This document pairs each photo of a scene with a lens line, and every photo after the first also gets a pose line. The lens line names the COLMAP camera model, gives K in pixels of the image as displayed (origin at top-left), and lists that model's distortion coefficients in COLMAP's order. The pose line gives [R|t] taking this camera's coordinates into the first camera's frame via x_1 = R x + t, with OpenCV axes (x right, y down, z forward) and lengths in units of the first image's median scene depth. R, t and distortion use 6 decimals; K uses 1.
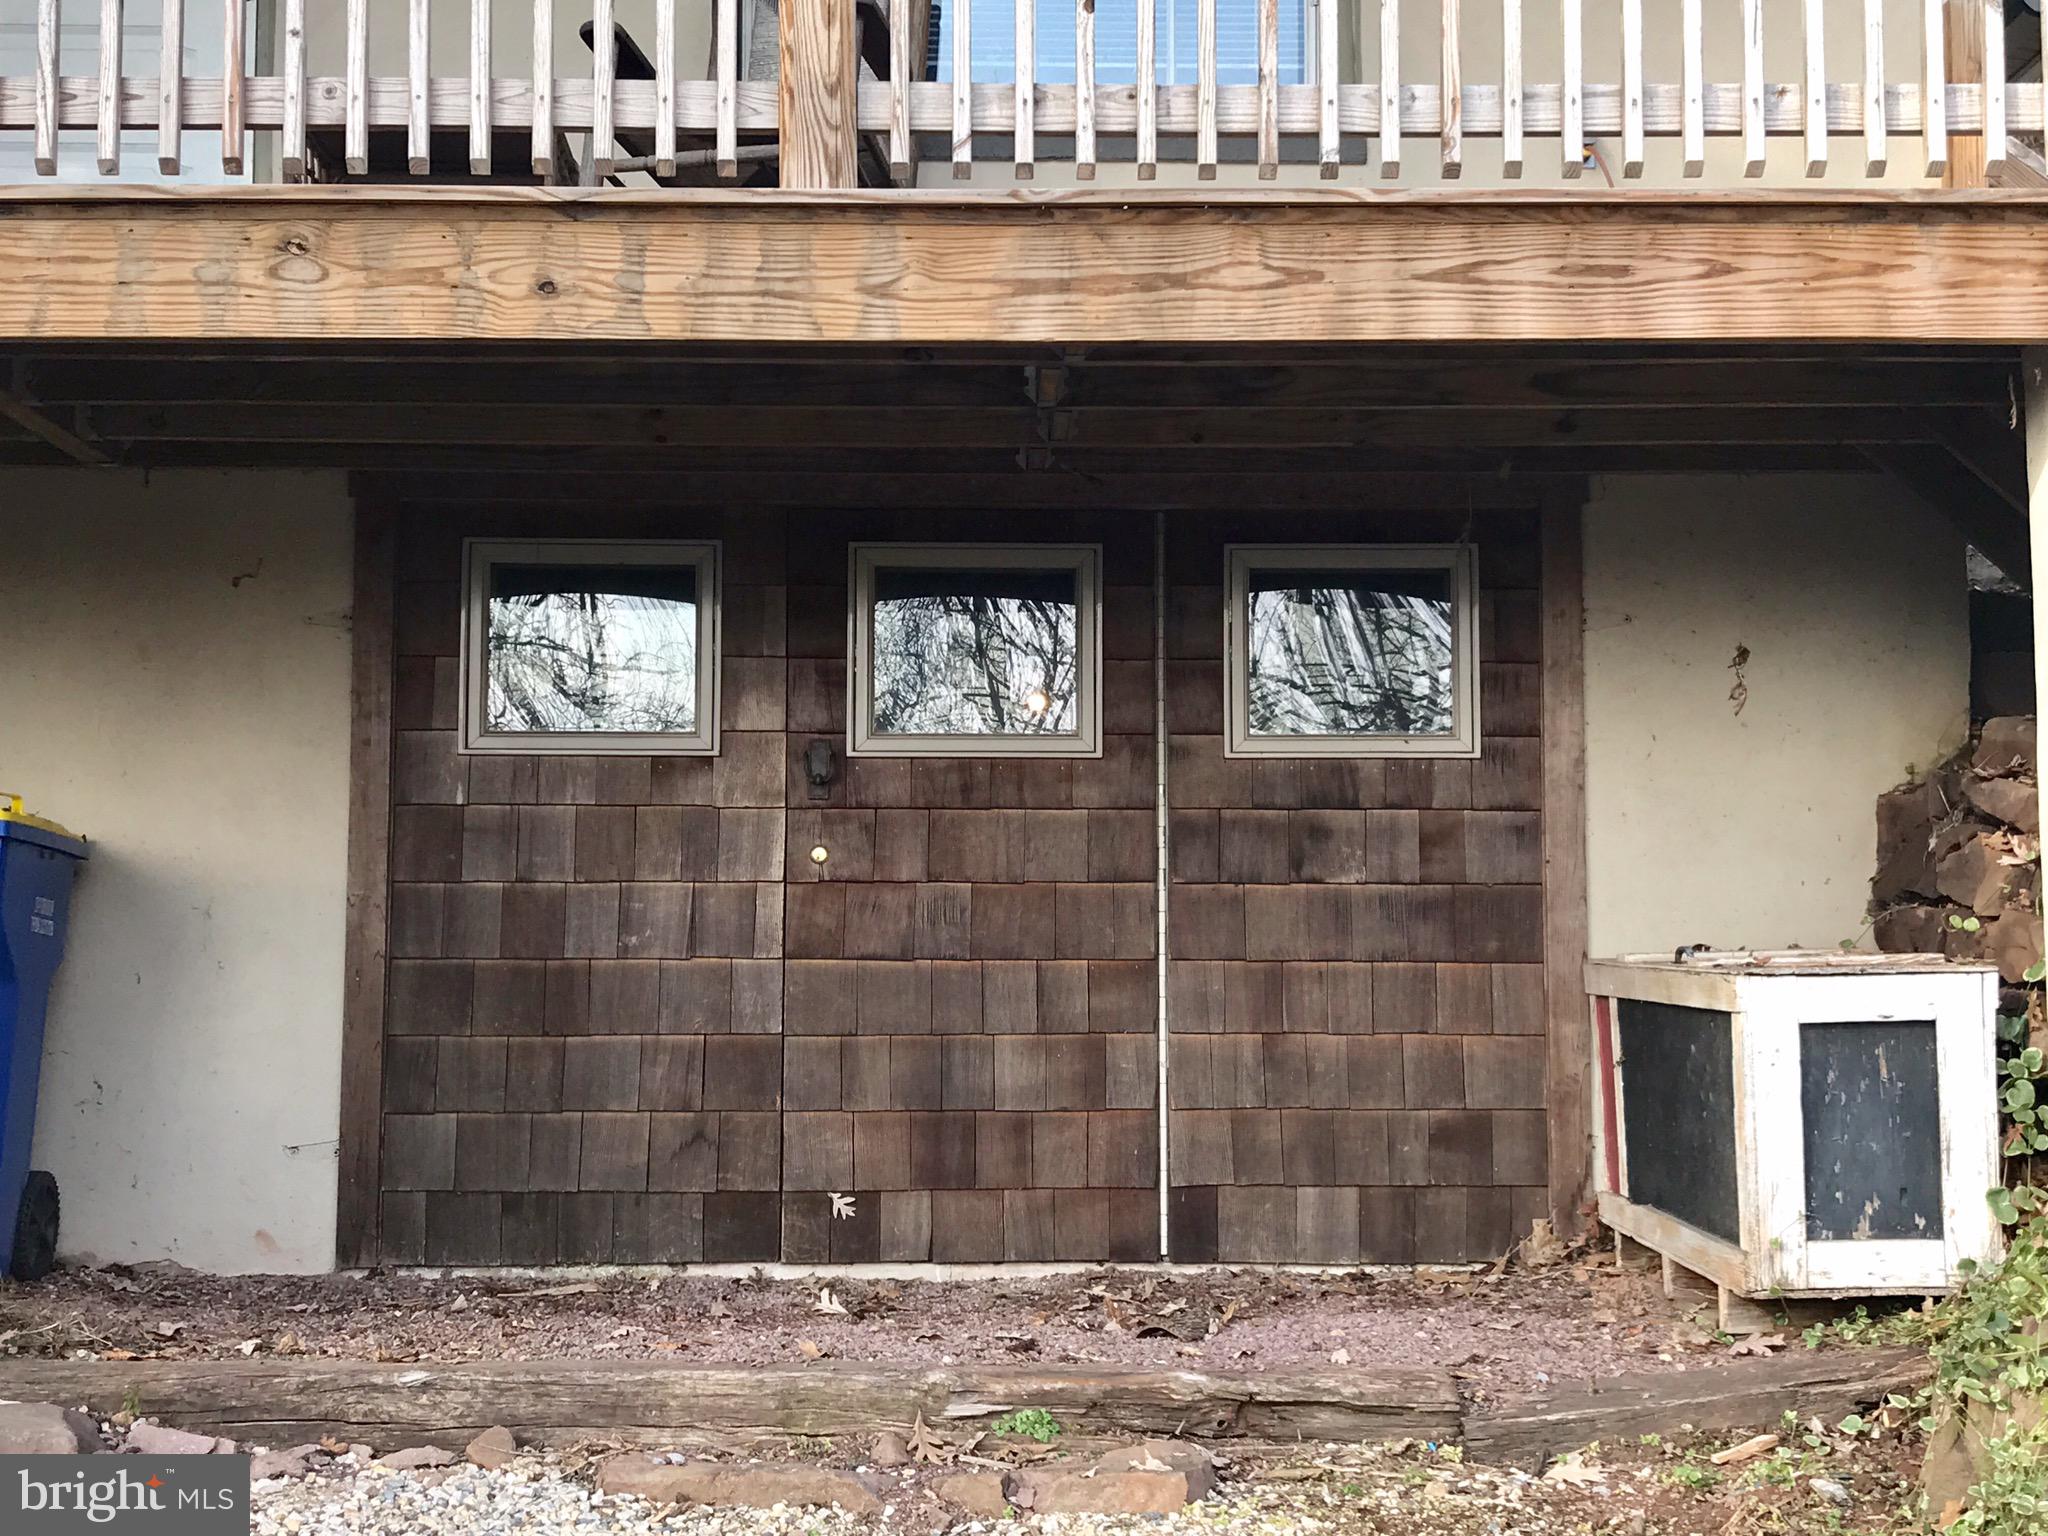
lens RADIAL K [[2817.5, 0, 1024.0], [0, 2817.5, 768.0], [0, 0, 1]] dist [0.009459, 0.009624]
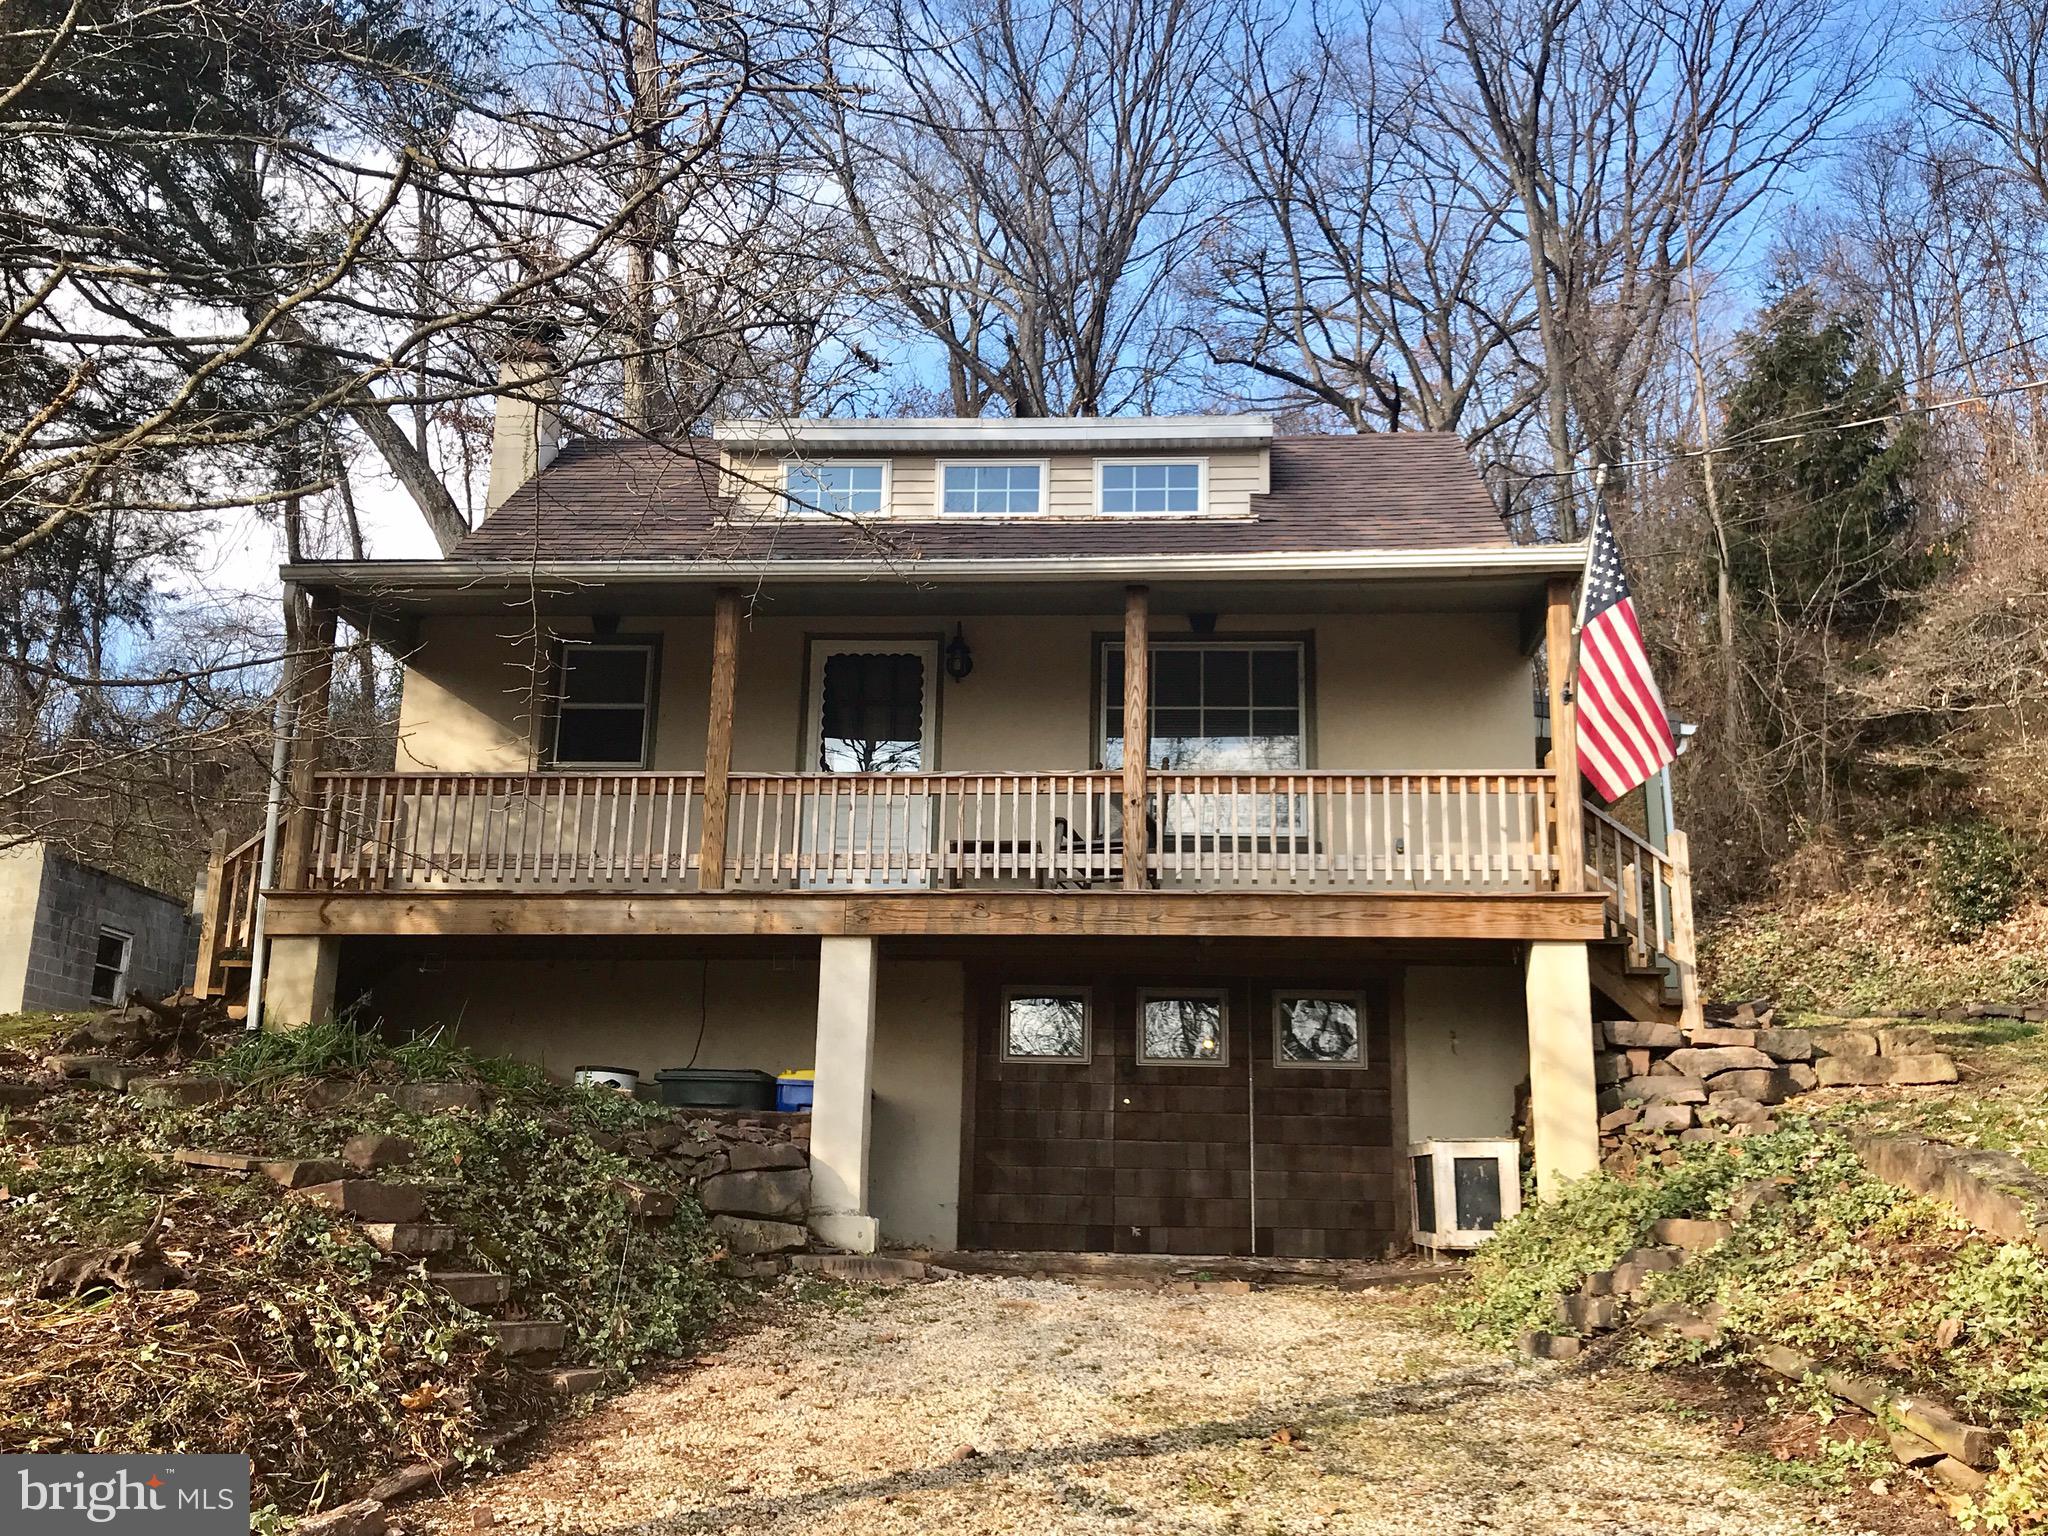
lens RADIAL K [[1955.7, 0, 1020.1], [0, 1955.7, 727.1], [0, 0, 1]] dist [0.121227, -0.181104]
pose [[0.995624, -0.004933, -0.093316, 0.006939], [-0.011666, 0.984230, -0.176506, 0.013729], [0.092716, 0.176822, 0.979866, -1.251117]]
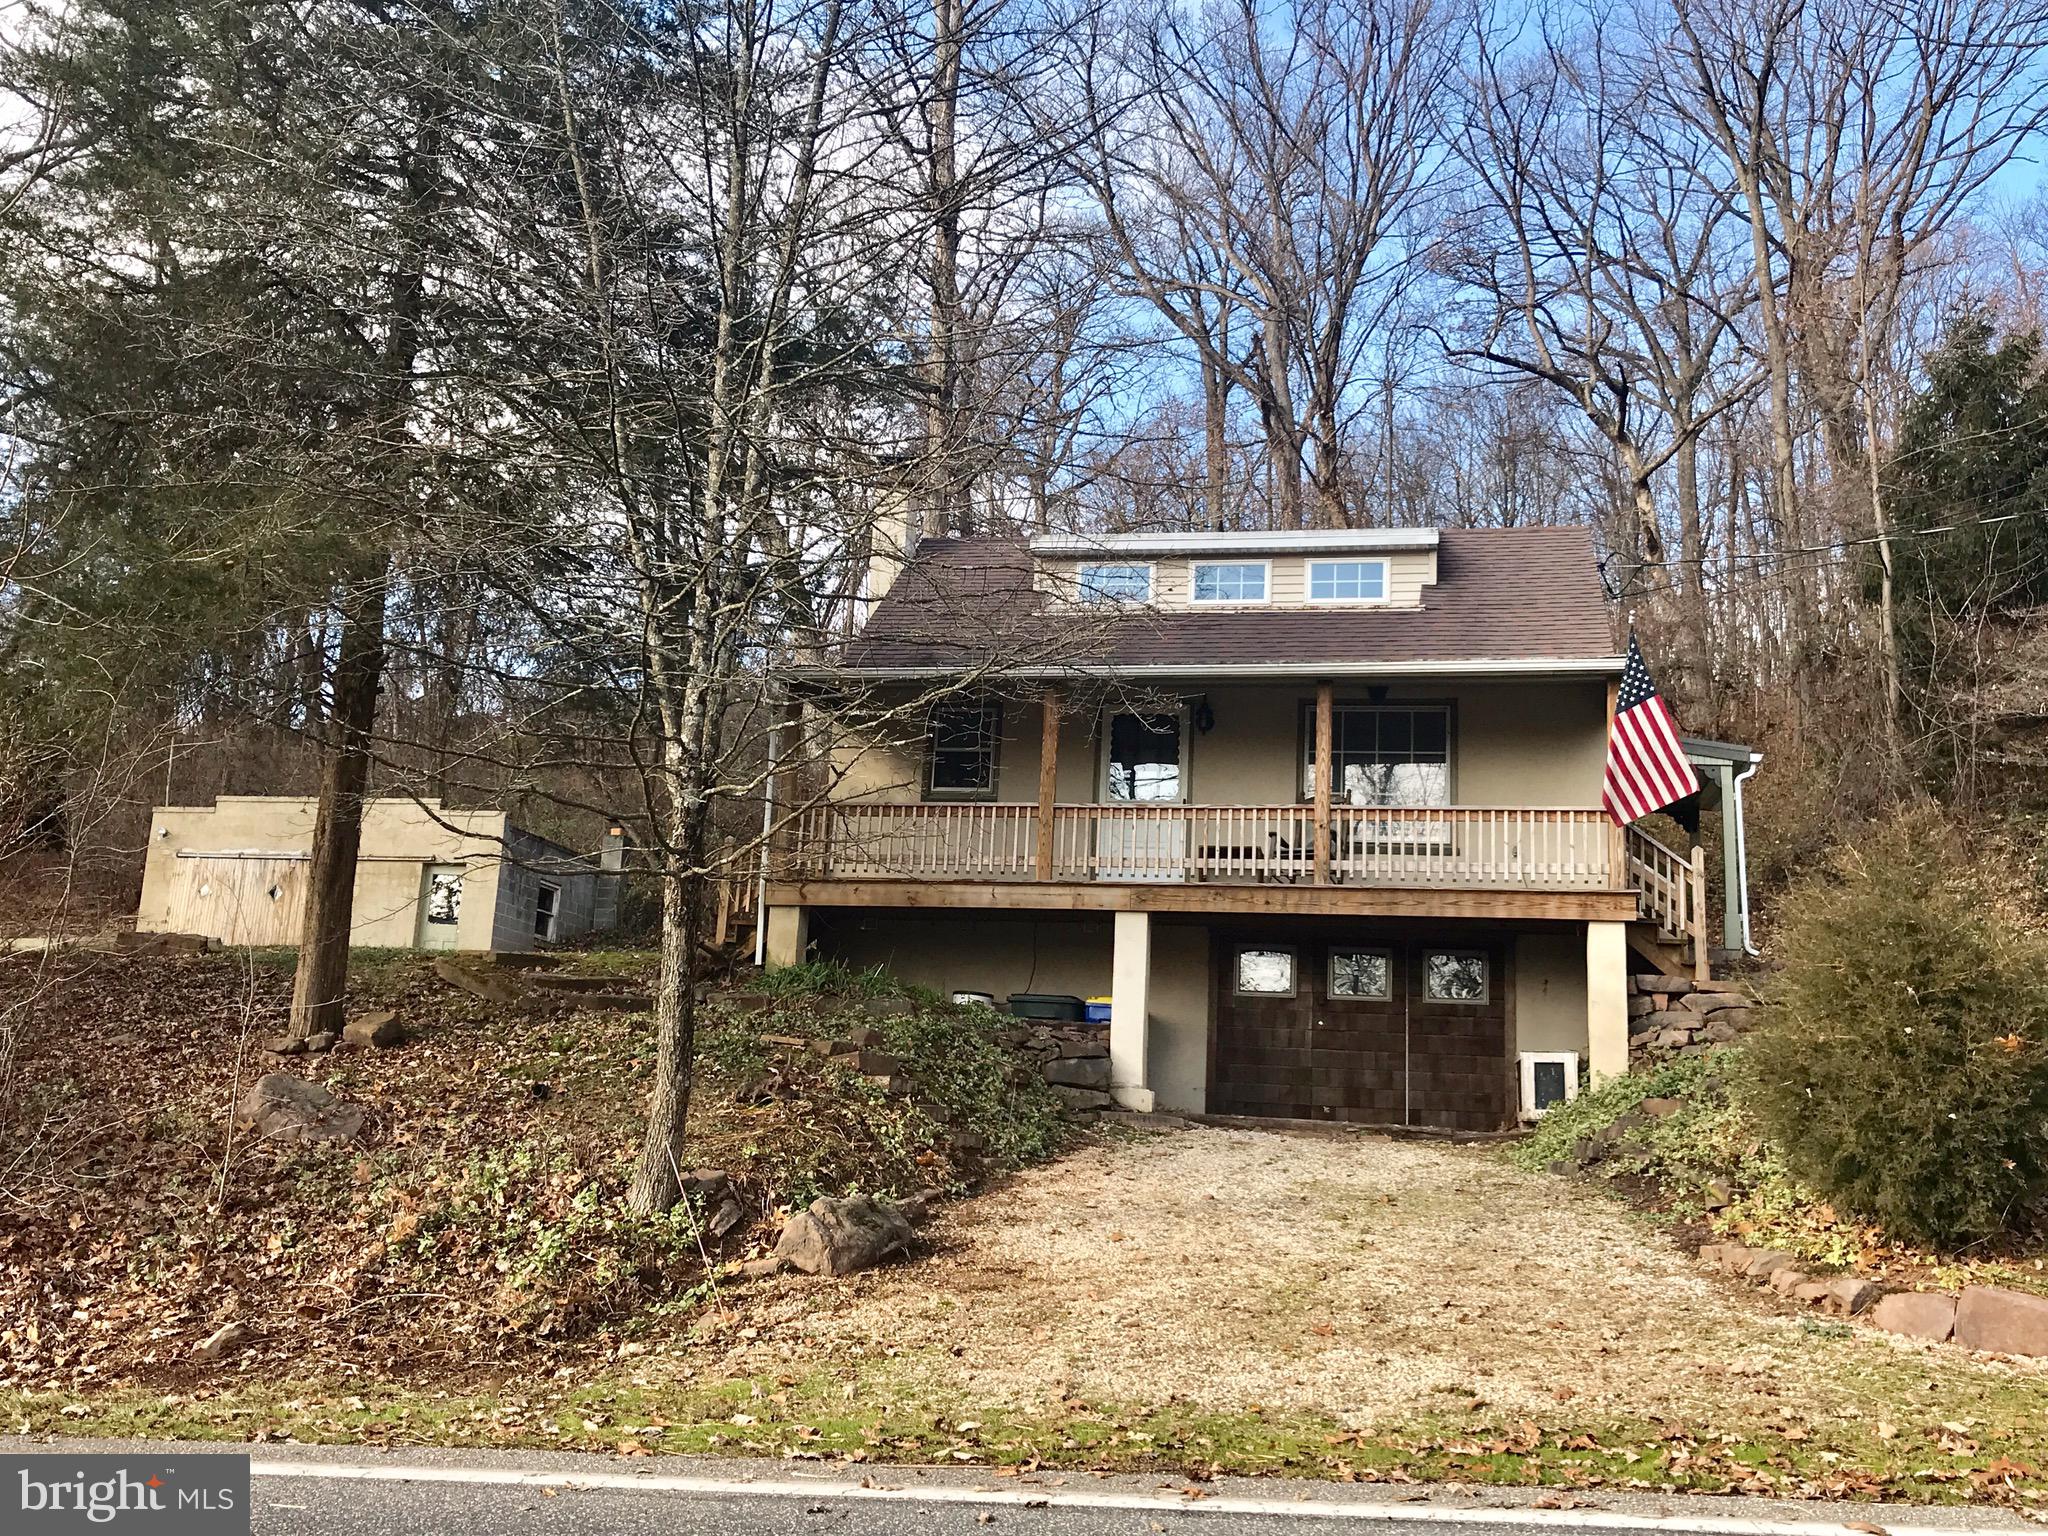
lens RADIAL K [[1955.7, 0, 1020.1], [0, 1955.7, 727.1], [0, 0, 1]] dist [0.121227, -0.181104]
pose [[0.975545, -0.003642, -0.219770, 0.166482], [-0.028631, 0.989238, -0.143484, 0.034448], [0.217928, 0.146267, 0.964942, -2.448951]]
